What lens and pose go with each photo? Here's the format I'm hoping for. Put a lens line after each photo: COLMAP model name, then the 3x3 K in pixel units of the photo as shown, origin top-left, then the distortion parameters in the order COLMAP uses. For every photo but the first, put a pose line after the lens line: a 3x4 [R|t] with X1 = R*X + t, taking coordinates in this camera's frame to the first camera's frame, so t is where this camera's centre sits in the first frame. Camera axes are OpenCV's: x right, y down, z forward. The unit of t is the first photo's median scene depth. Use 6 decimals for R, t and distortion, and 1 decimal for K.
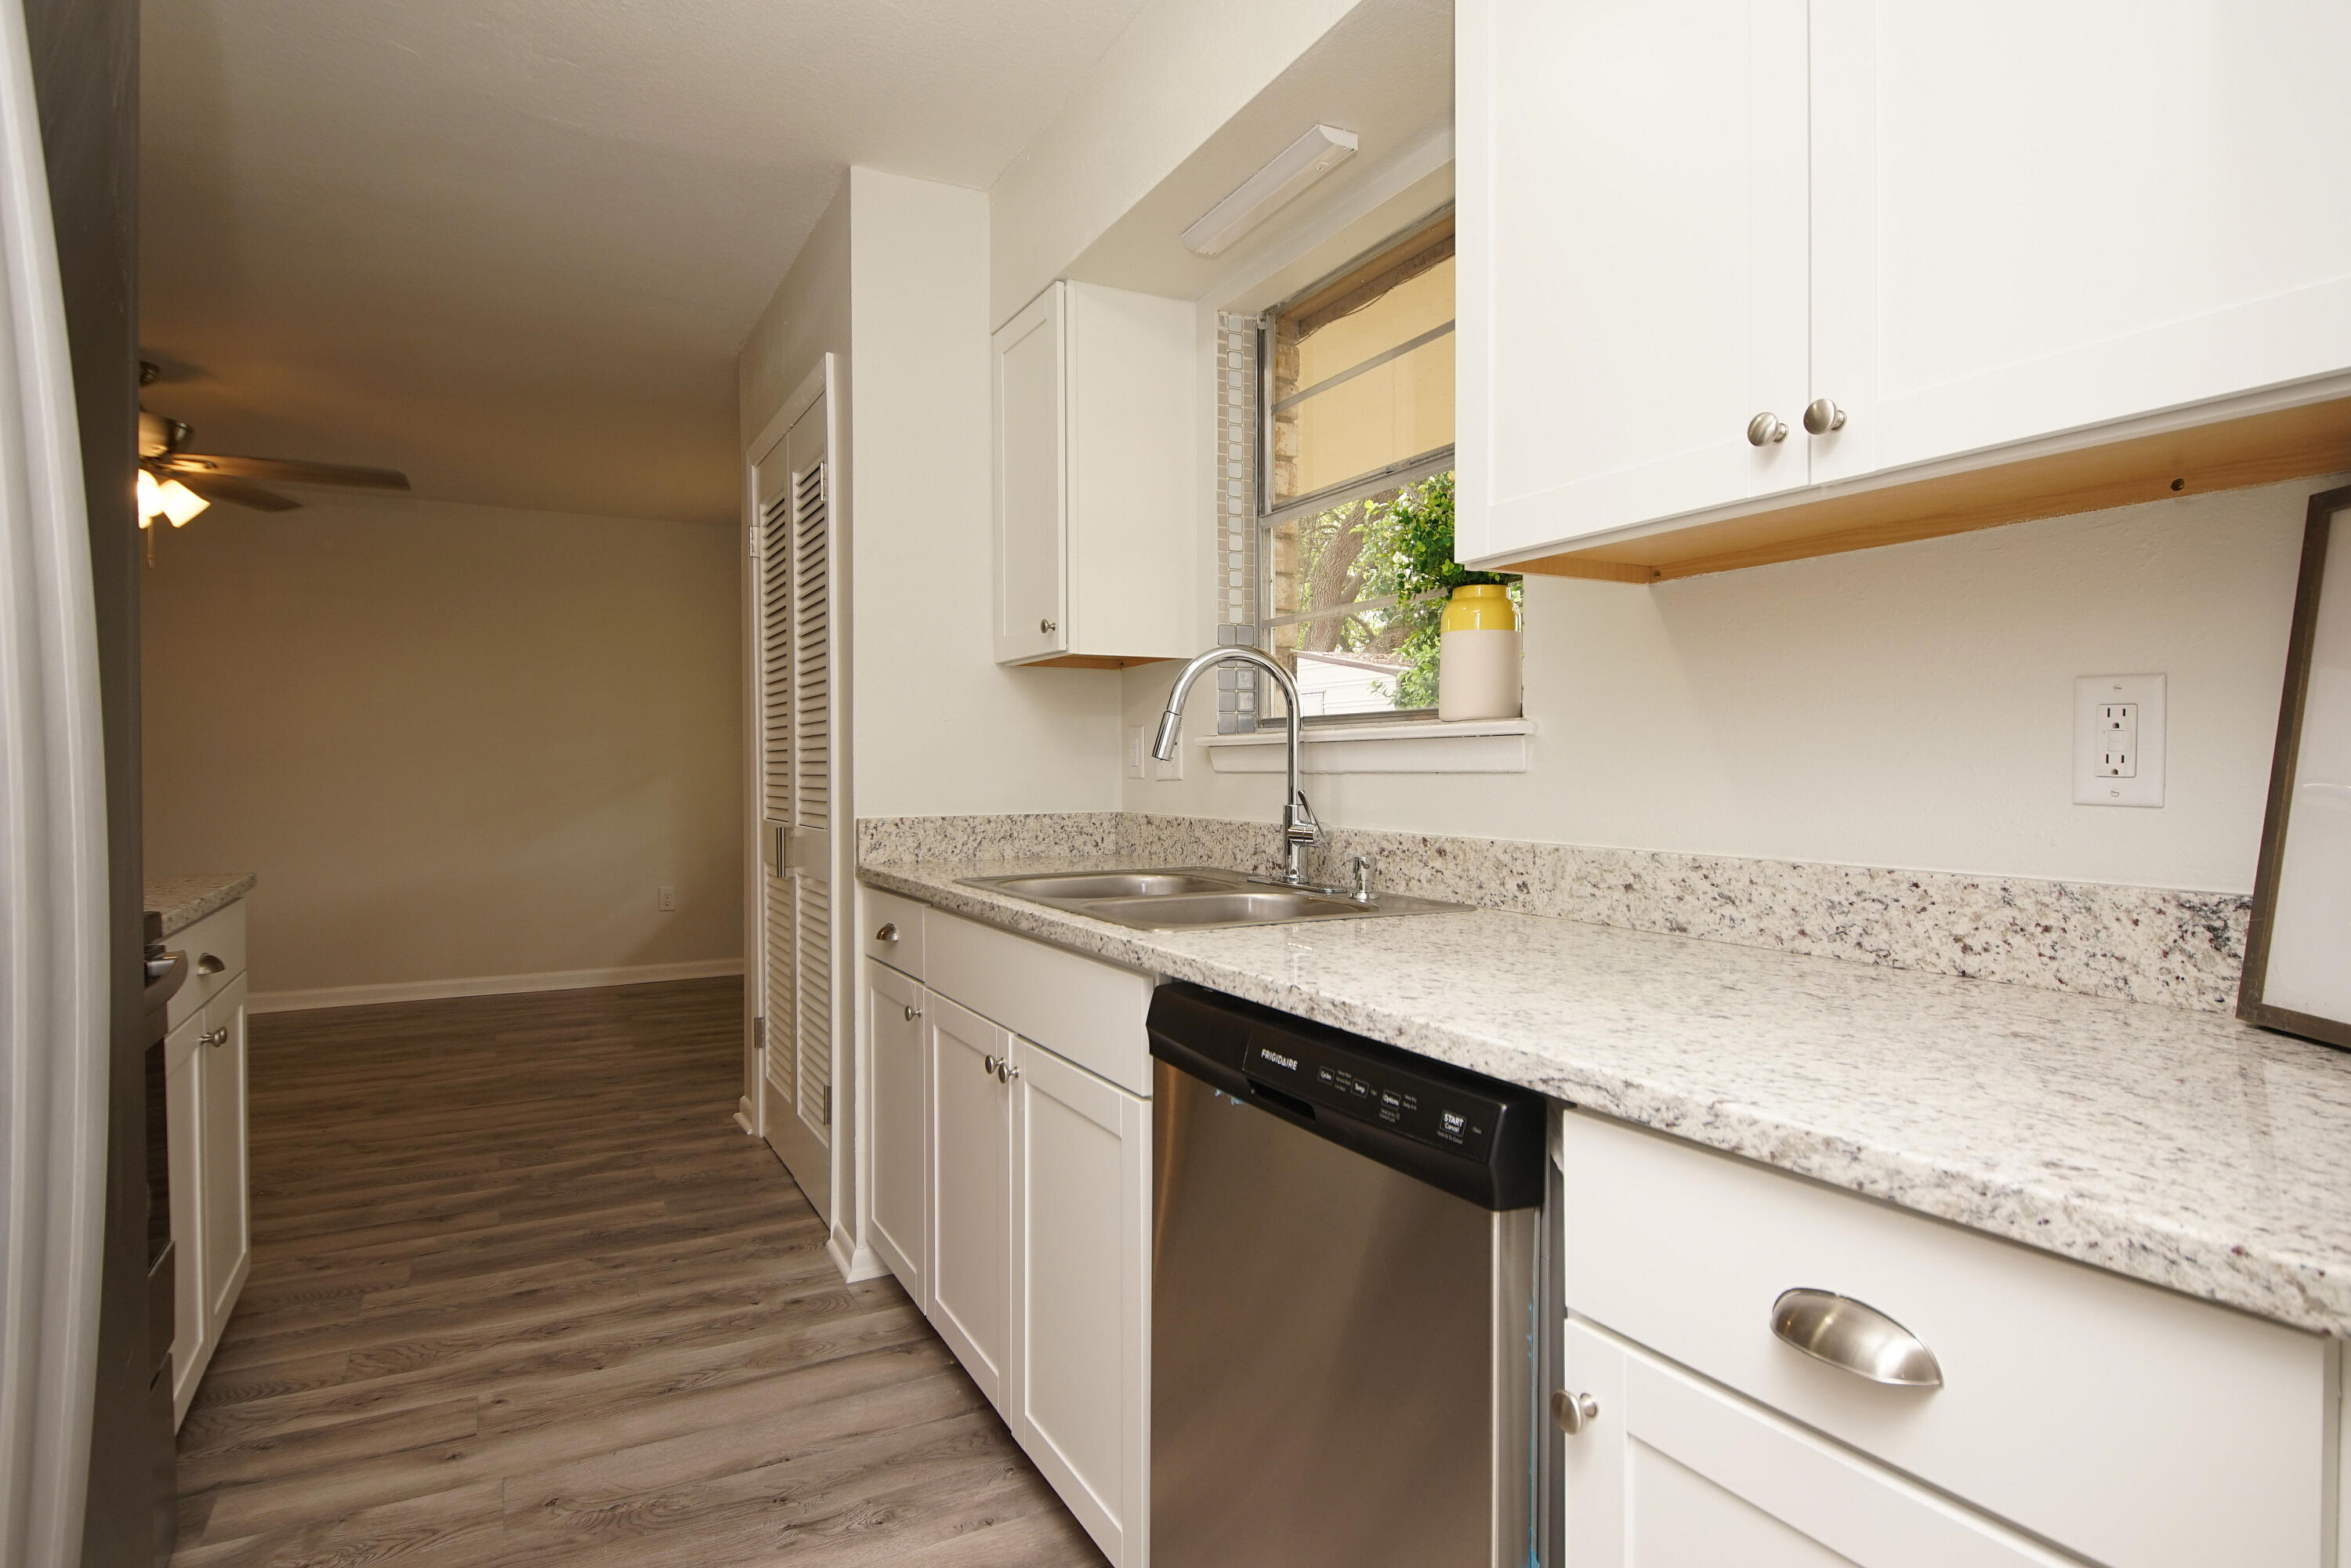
lens RADIAL K [[1258.8, 0, 1149.7], [0, 1258.8, 773.6], [0, 0, 1]] dist [0.041211, -0.039624]
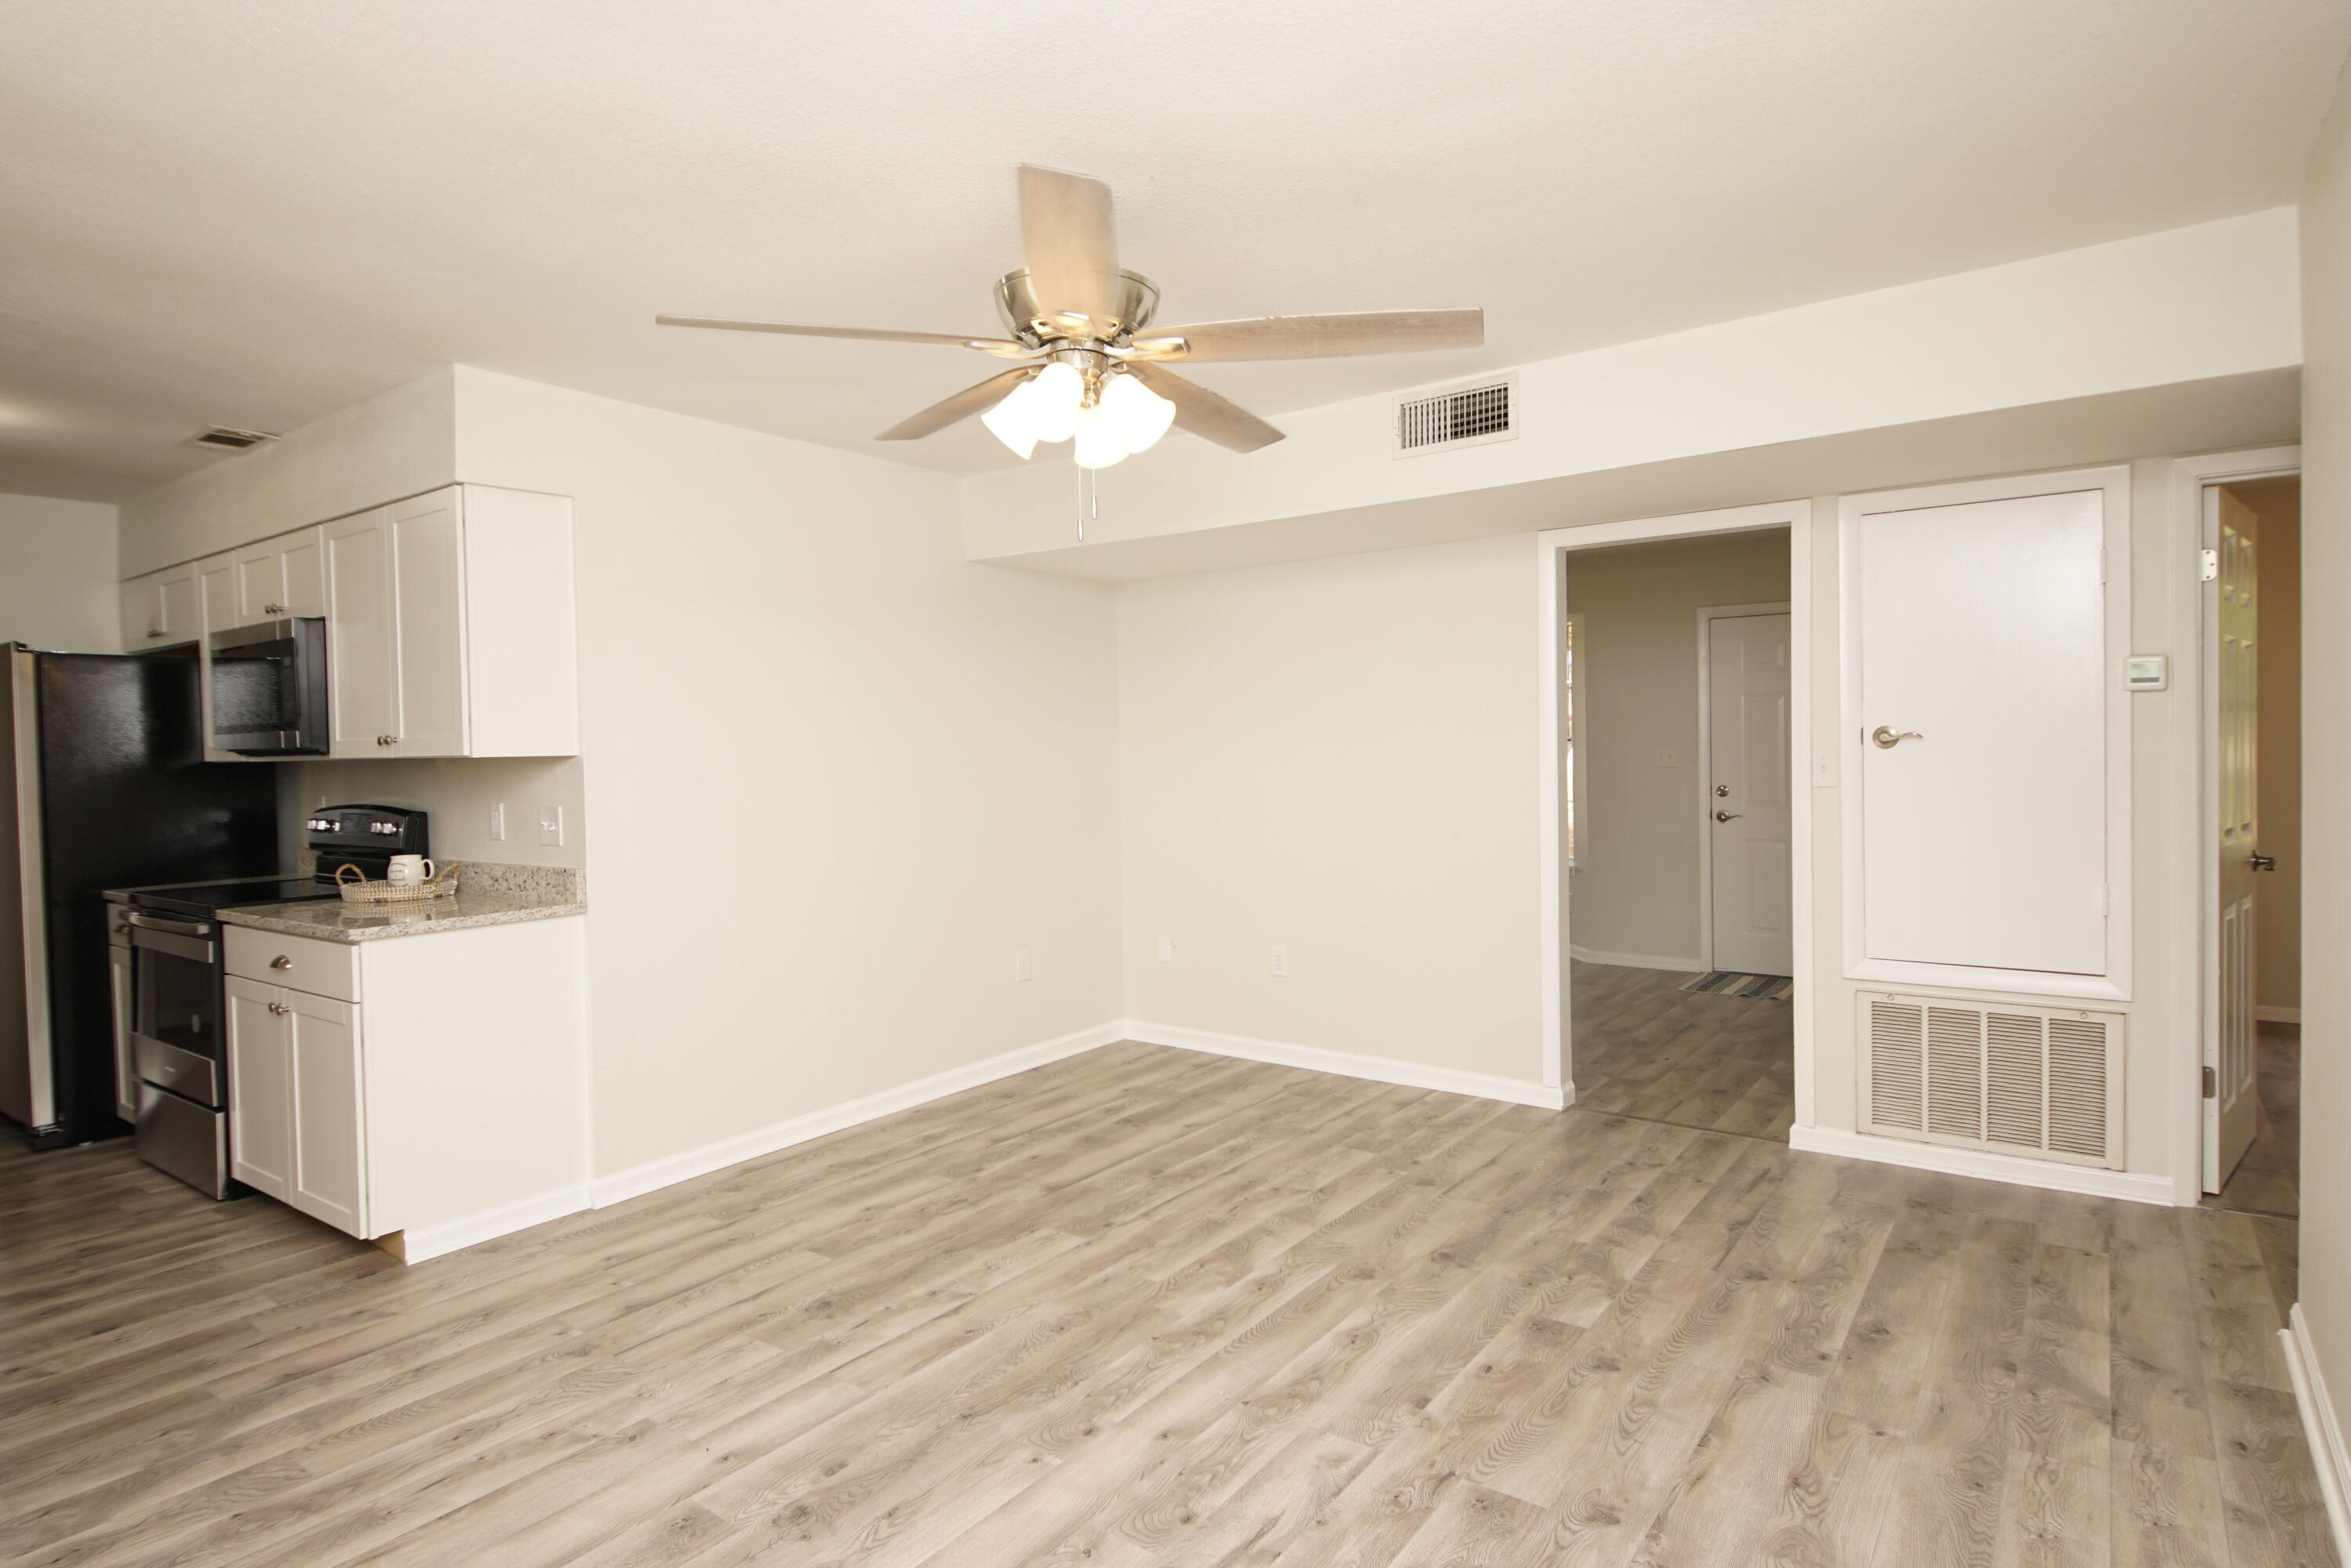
lens RADIAL K [[1258.8, 0, 1149.7], [0, 1258.8, 773.6], [0, 0, 1]] dist [0.041211, -0.039624]
pose [[-0.899915, 0.032494, -0.434853, -0.852427], [0.022464, 0.999350, 0.028187, -0.090982], [0.435487, 0.015598, -0.900060, 2.405078]]
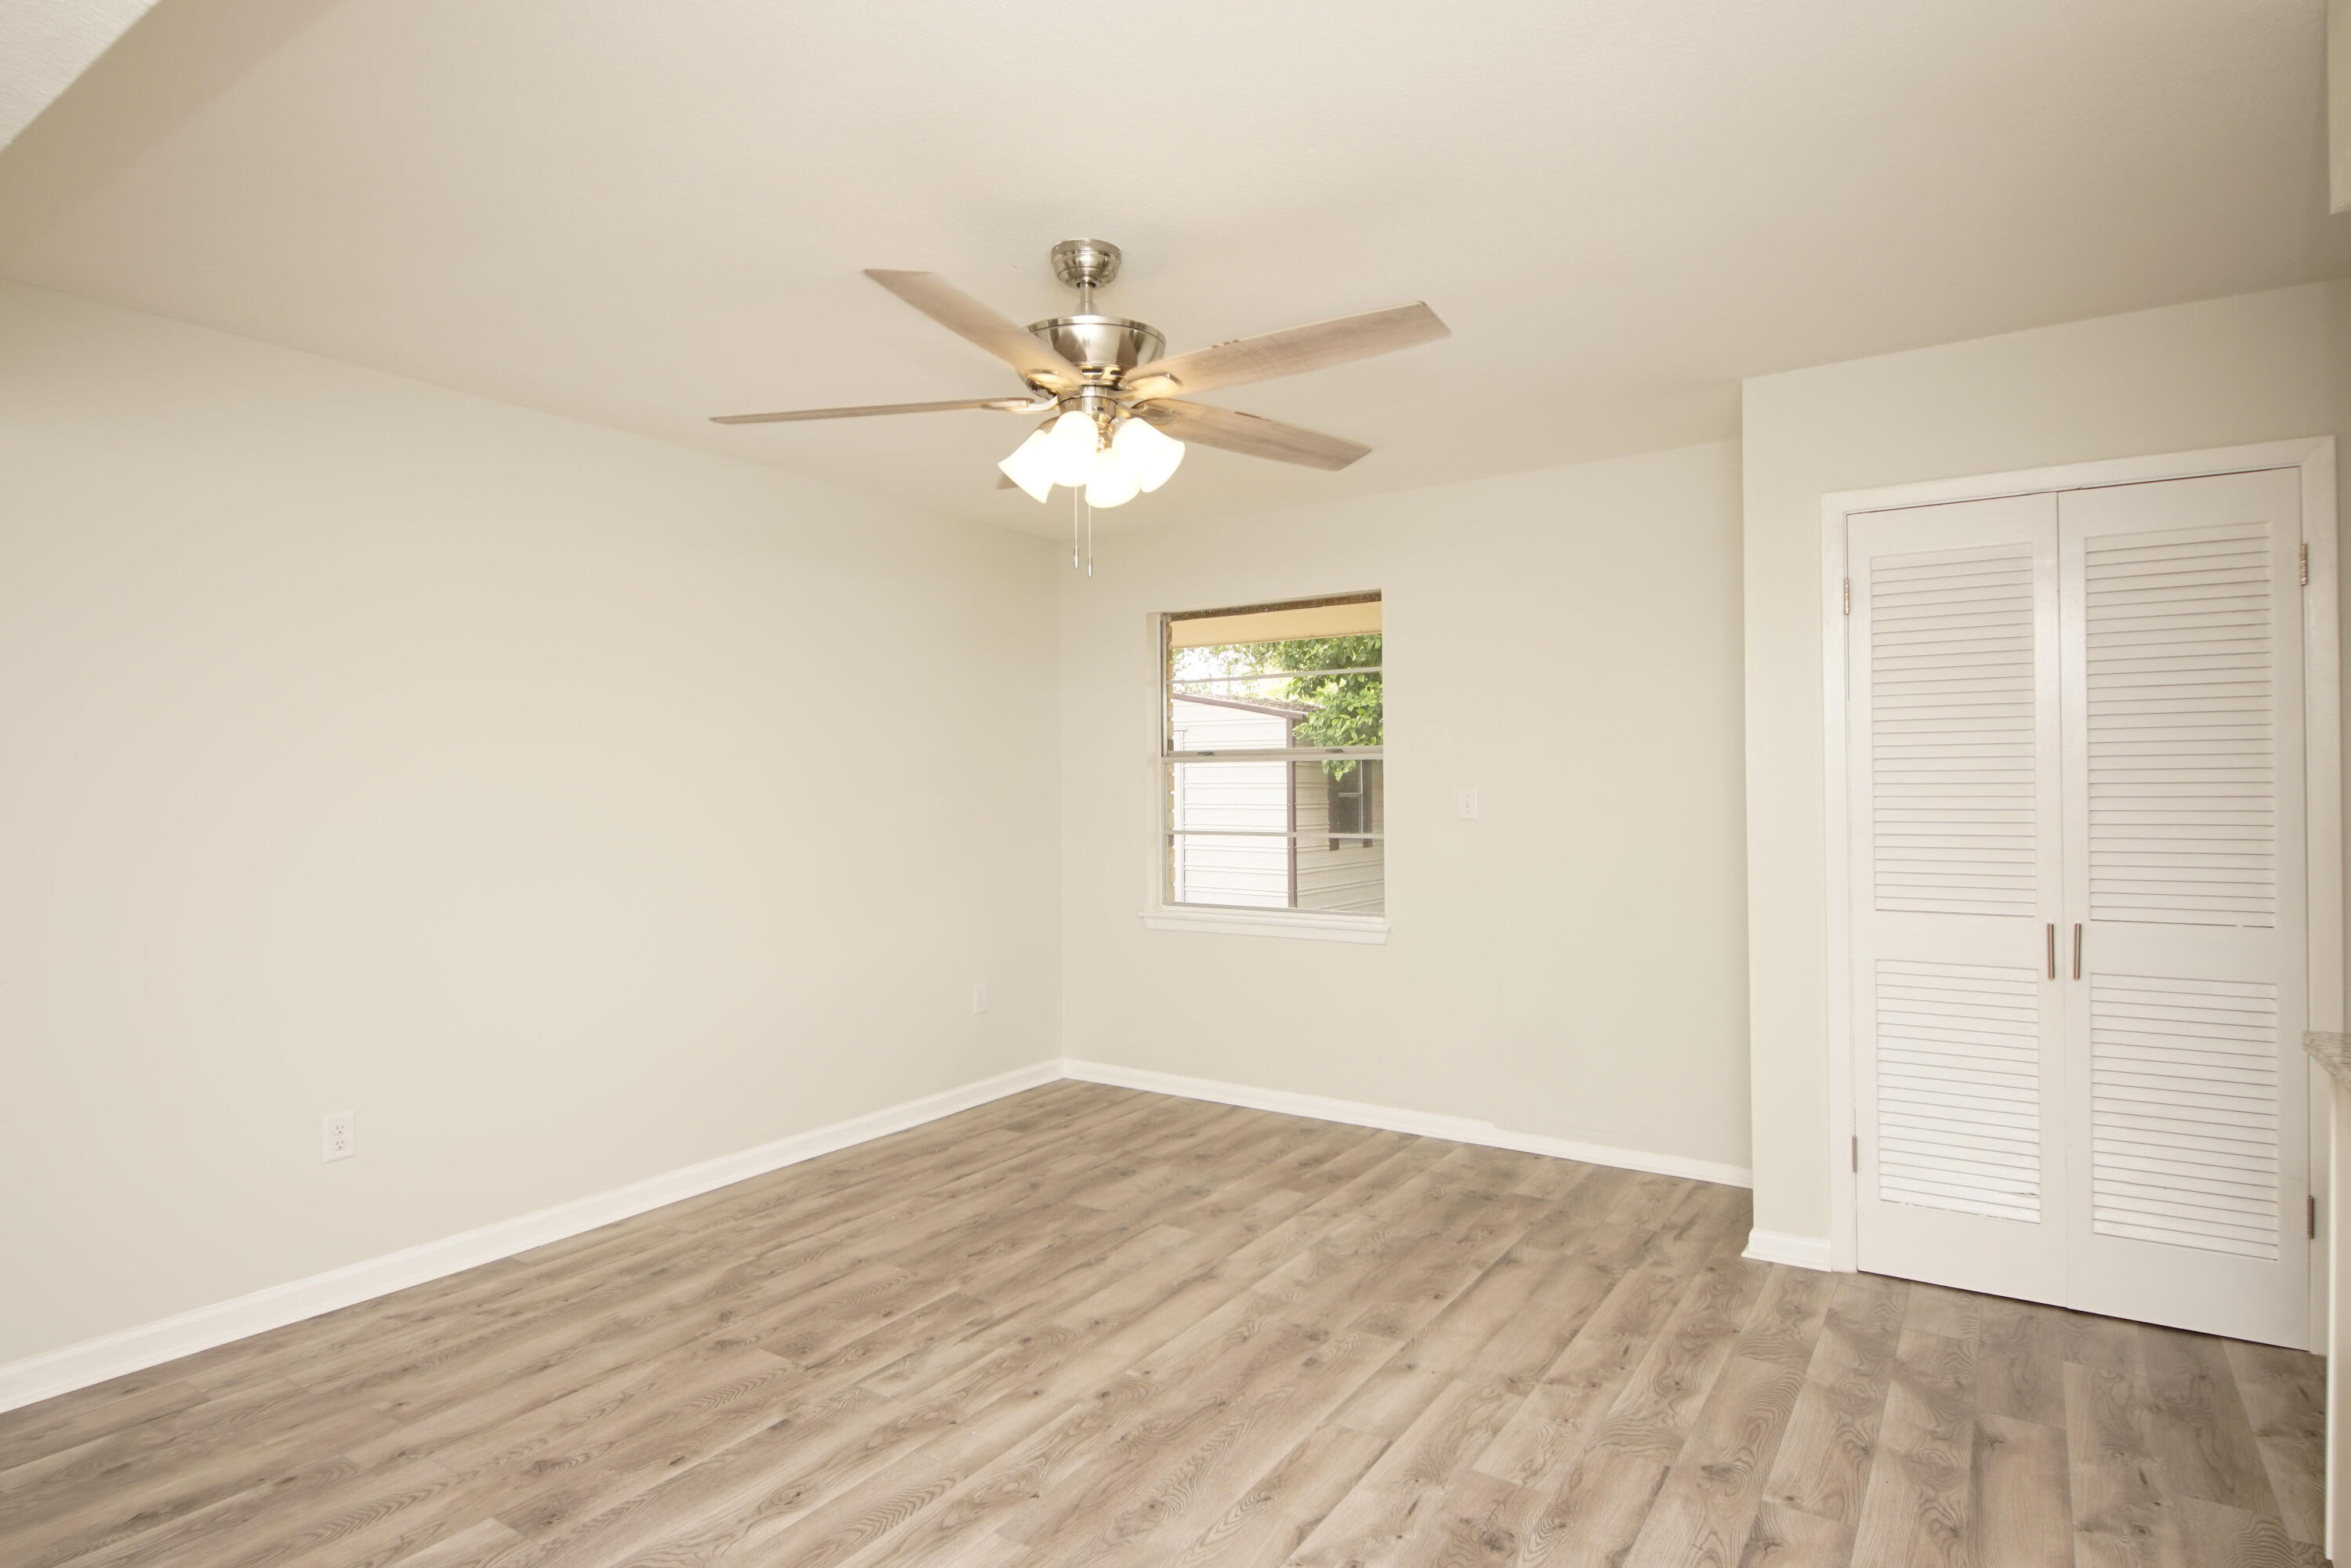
lens RADIAL K [[1258.8, 0, 1149.7], [0, 1258.8, 773.6], [0, 0, 1]] dist [0.041211, -0.039624]
pose [[0.880757, 0.001685, 0.473566, -1.650933], [0.006293, 0.999864, -0.015262, -0.070737], [-0.473527, 0.016422, 0.880626, 0.637479]]
